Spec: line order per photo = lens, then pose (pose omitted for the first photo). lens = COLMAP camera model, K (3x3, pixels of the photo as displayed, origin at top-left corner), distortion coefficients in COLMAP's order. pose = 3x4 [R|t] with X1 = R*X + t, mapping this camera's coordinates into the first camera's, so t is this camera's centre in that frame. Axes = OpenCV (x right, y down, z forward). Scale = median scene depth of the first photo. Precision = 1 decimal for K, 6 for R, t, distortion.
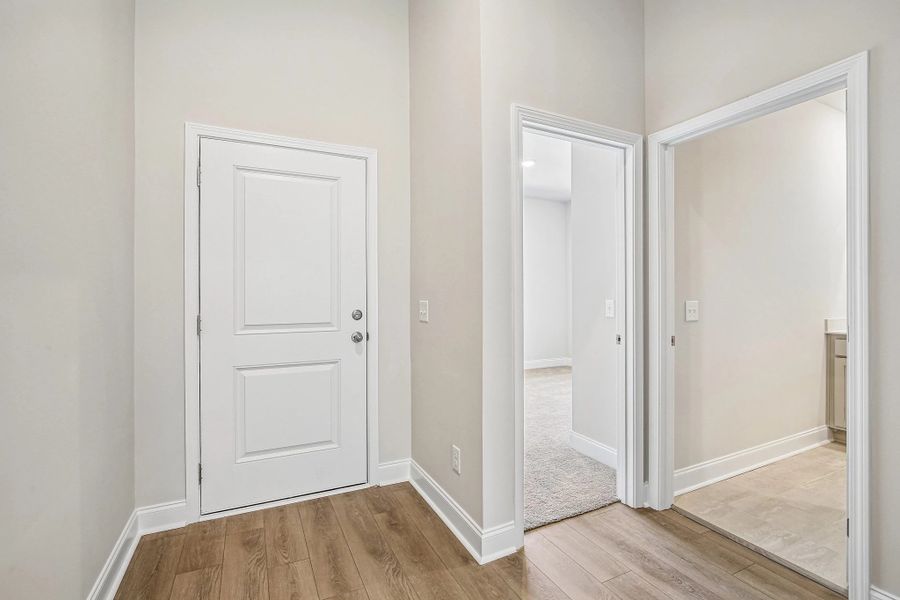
lens RADIAL K [[383.7, 0, 445.1], [0, 383.7, 297.7], [0, 0, 1]] dist [-0.023974, 0.000088]
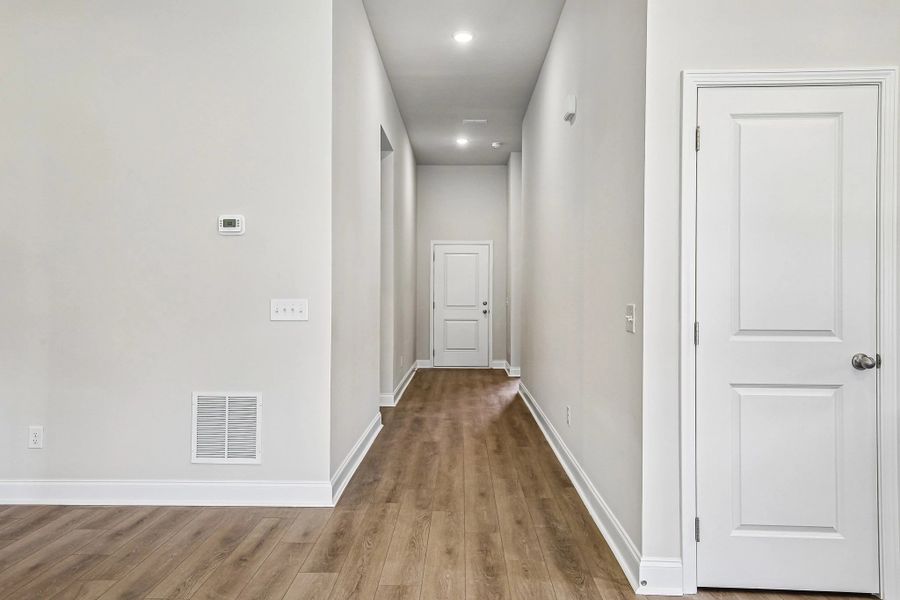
lens RADIAL K [[383.7, 0, 445.1], [0, 383.7, 297.7], [0, 0, 1]] dist [-0.023974, 0.000088]
pose [[0.922852, -0.001775, -0.385152, 0.541097], [-0.004649, 0.999865, -0.015746, 0.049768], [0.385128, 0.016322, 0.922719, -1.562499]]
